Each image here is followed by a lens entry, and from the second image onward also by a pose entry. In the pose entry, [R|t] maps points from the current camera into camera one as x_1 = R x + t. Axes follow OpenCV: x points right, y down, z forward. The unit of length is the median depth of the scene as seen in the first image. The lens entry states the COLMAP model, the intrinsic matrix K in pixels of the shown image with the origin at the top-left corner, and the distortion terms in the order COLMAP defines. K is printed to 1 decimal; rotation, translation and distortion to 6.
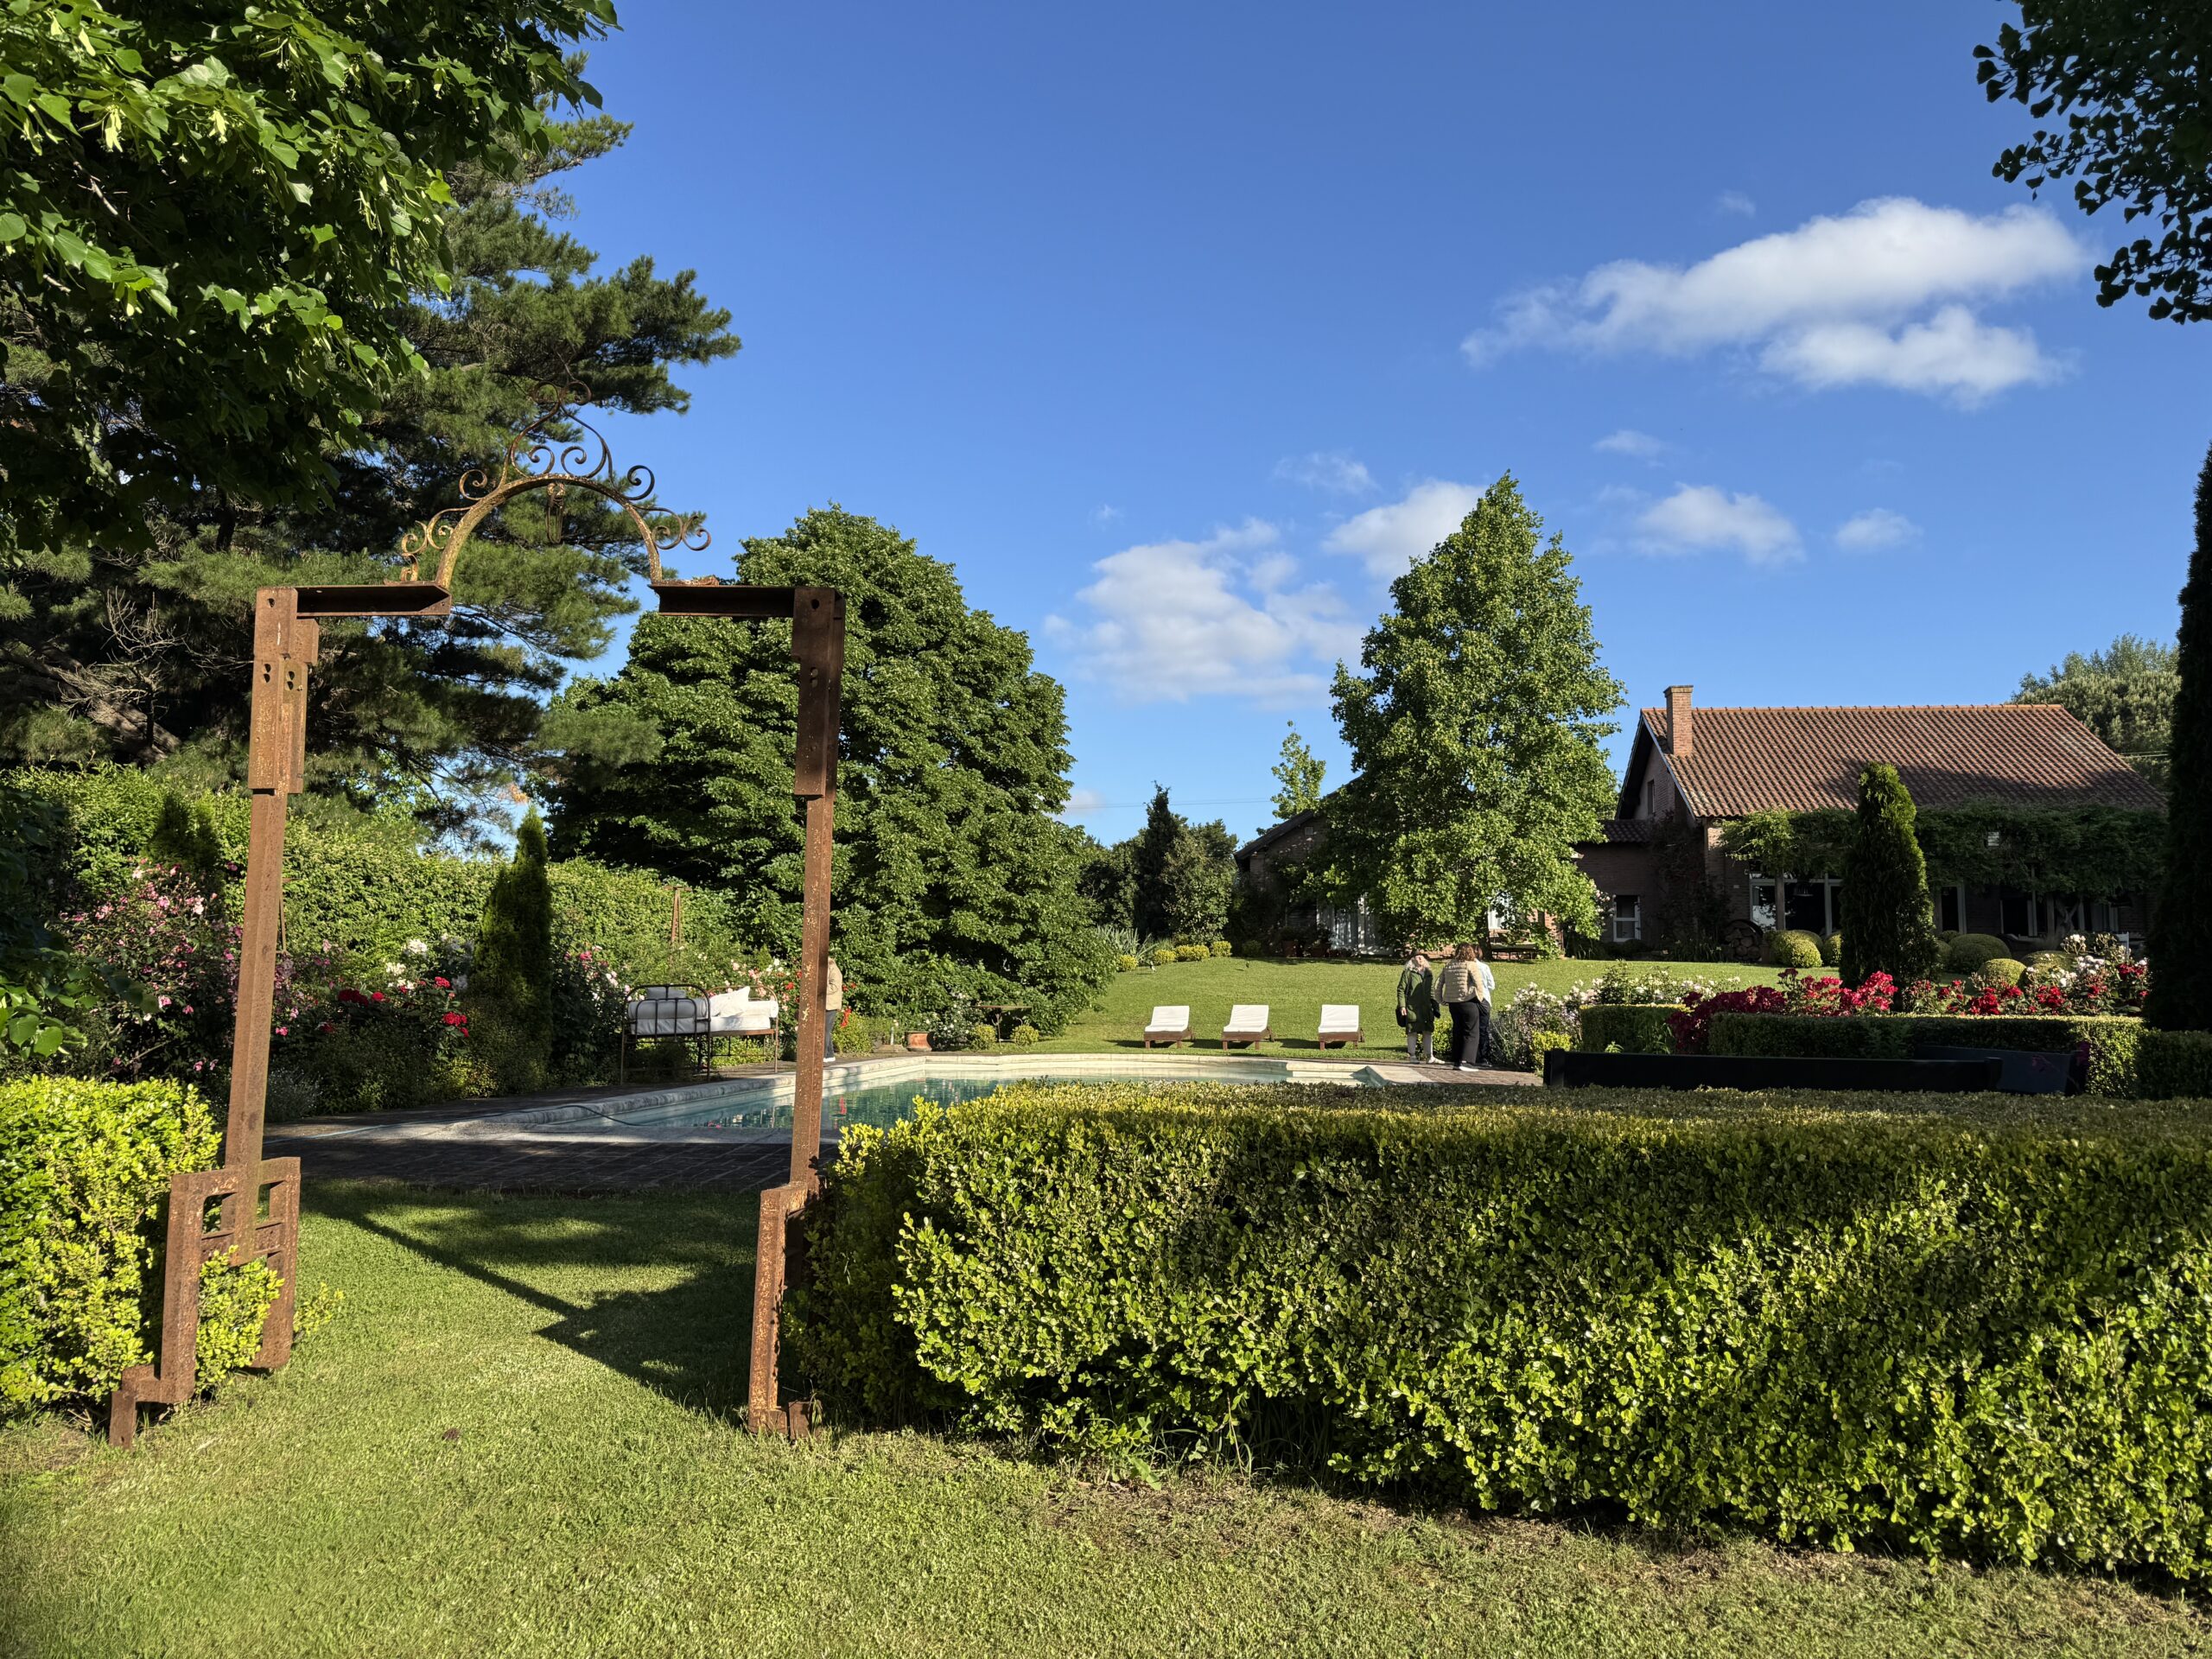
lens RADIAL K [[1529.6, 0, 1106.0], [0, 1529.6, 829.5], [0, 0, 1]] dist [0.049896, -0.069464]
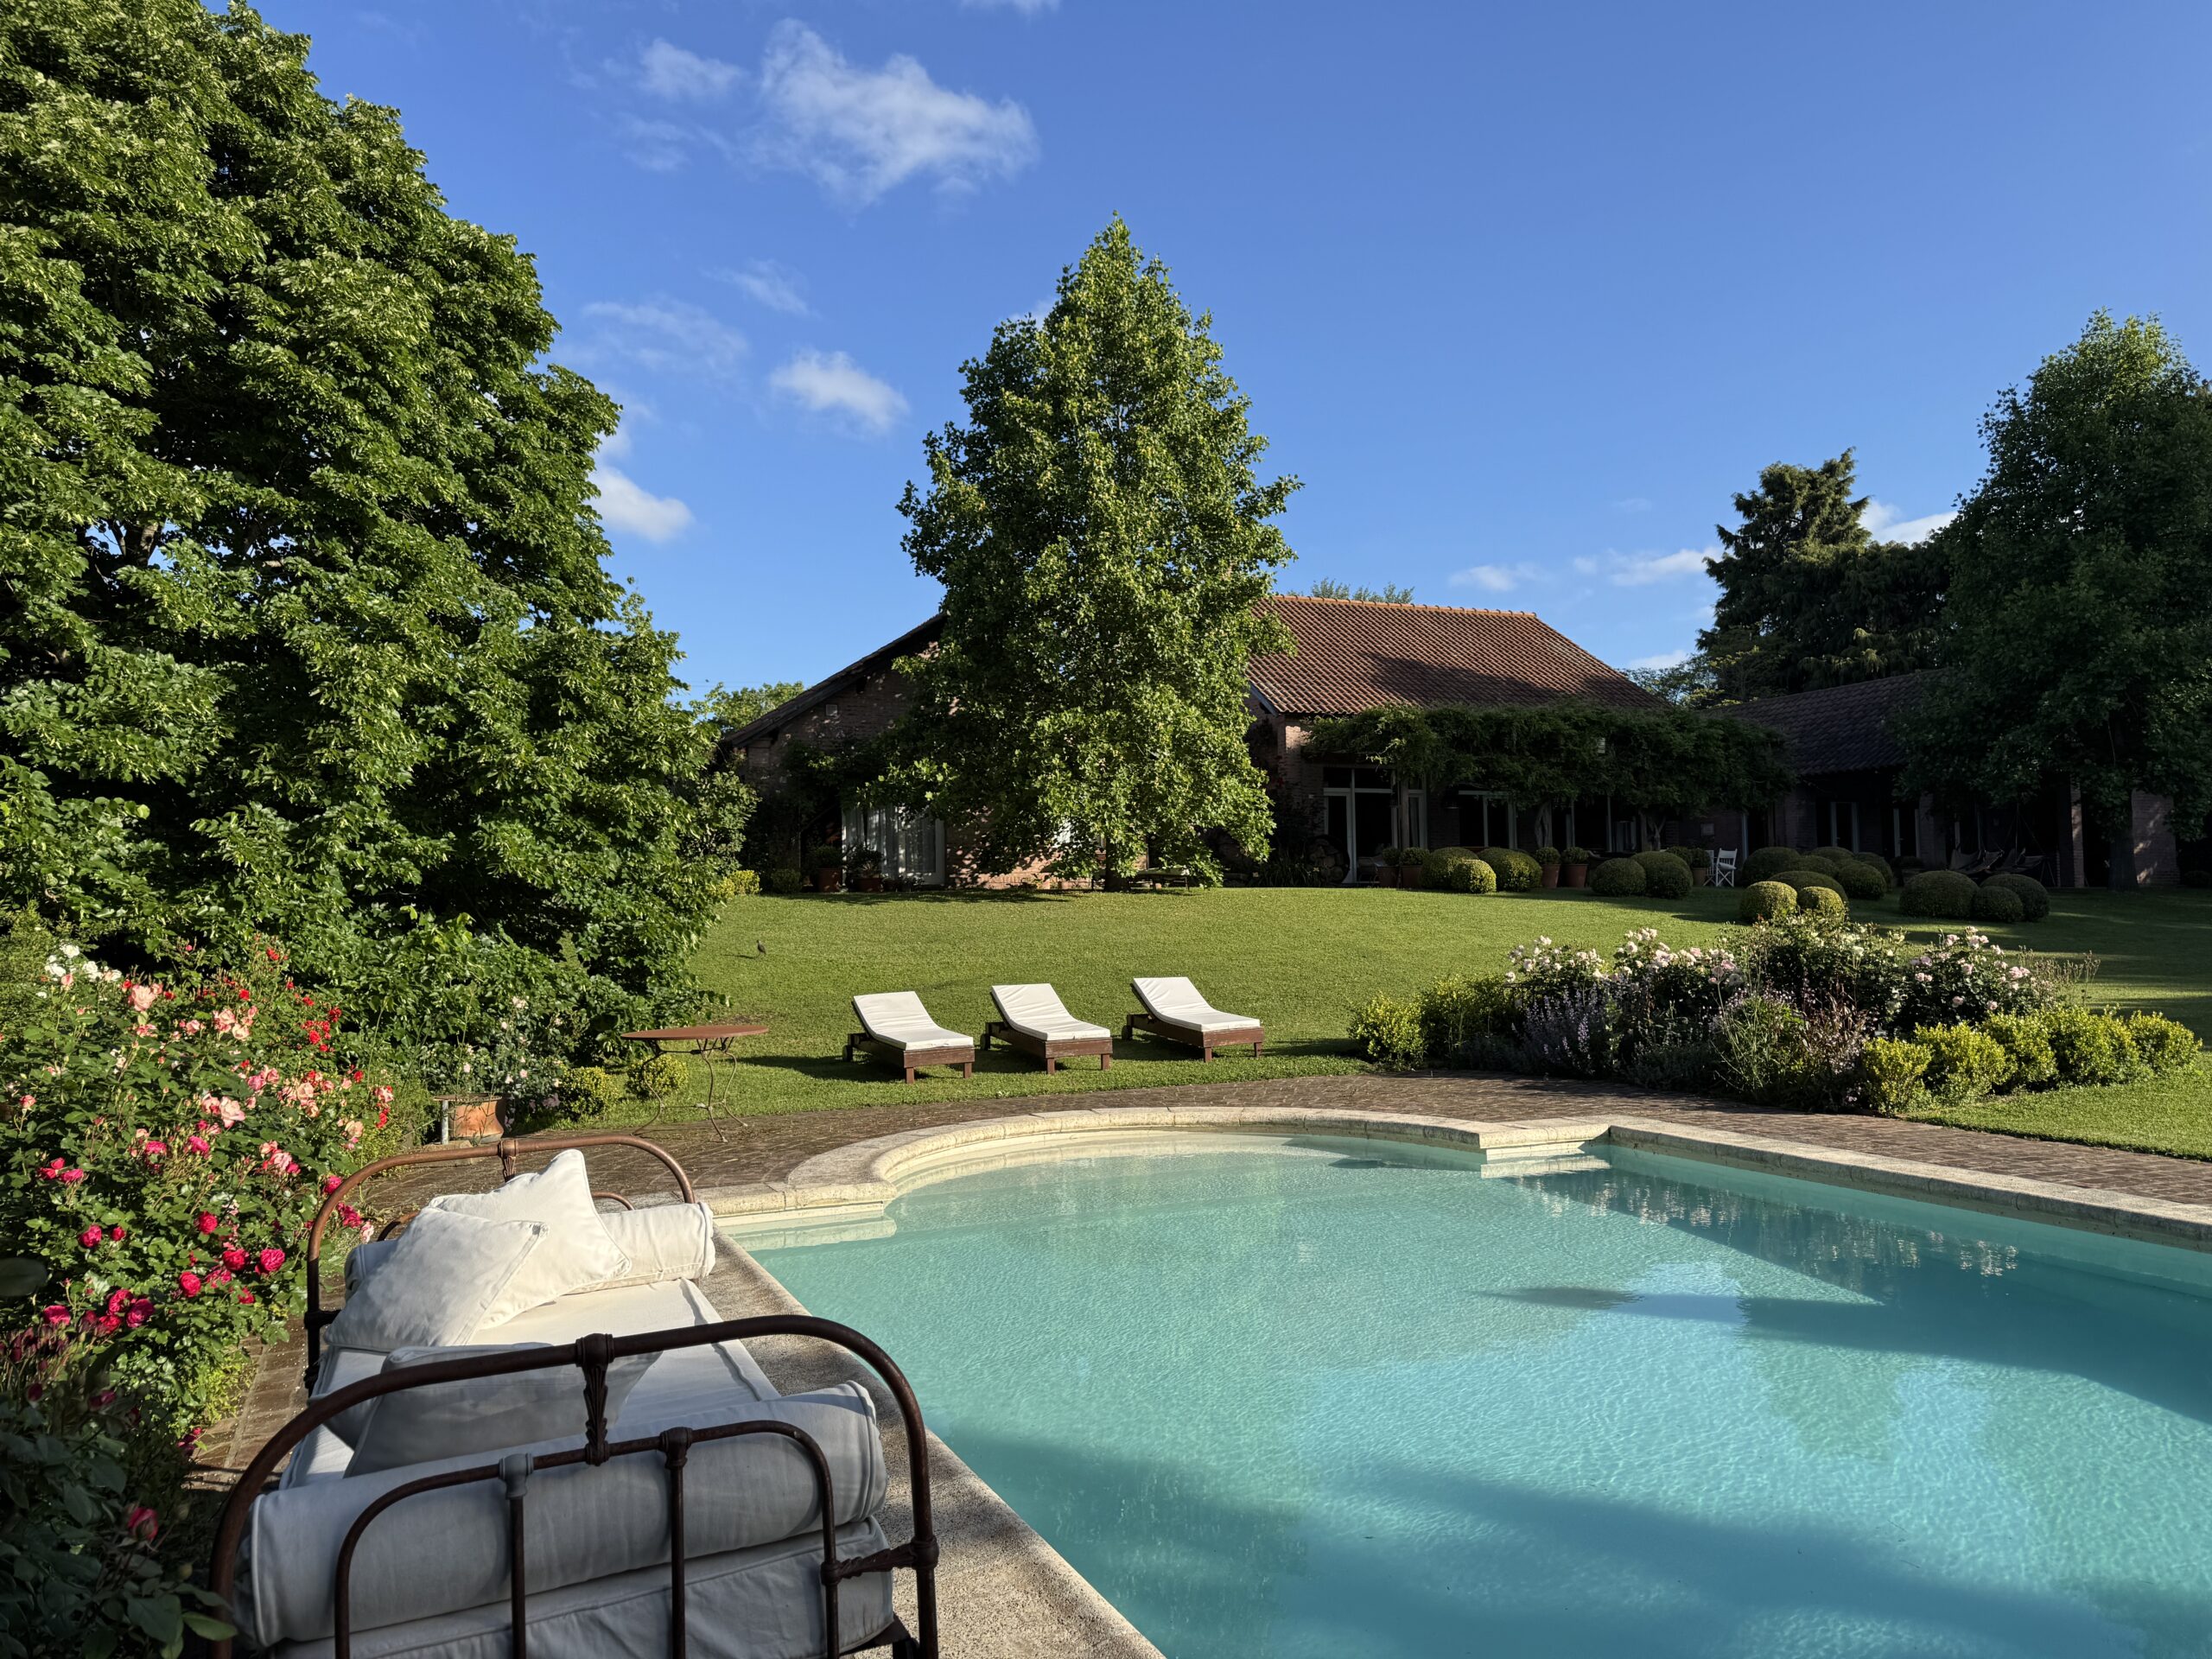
lens RADIAL K [[1529.6, 0, 1106.0], [0, 1529.6, 829.5], [0, 0, 1]] dist [0.049896, -0.069464]
pose [[0.849034, 0.000823, 0.528337, -0.184833], [-0.029764, 0.998485, 0.046275, 0.028287], [-0.527499, -0.055015, 0.847772, 0.499214]]
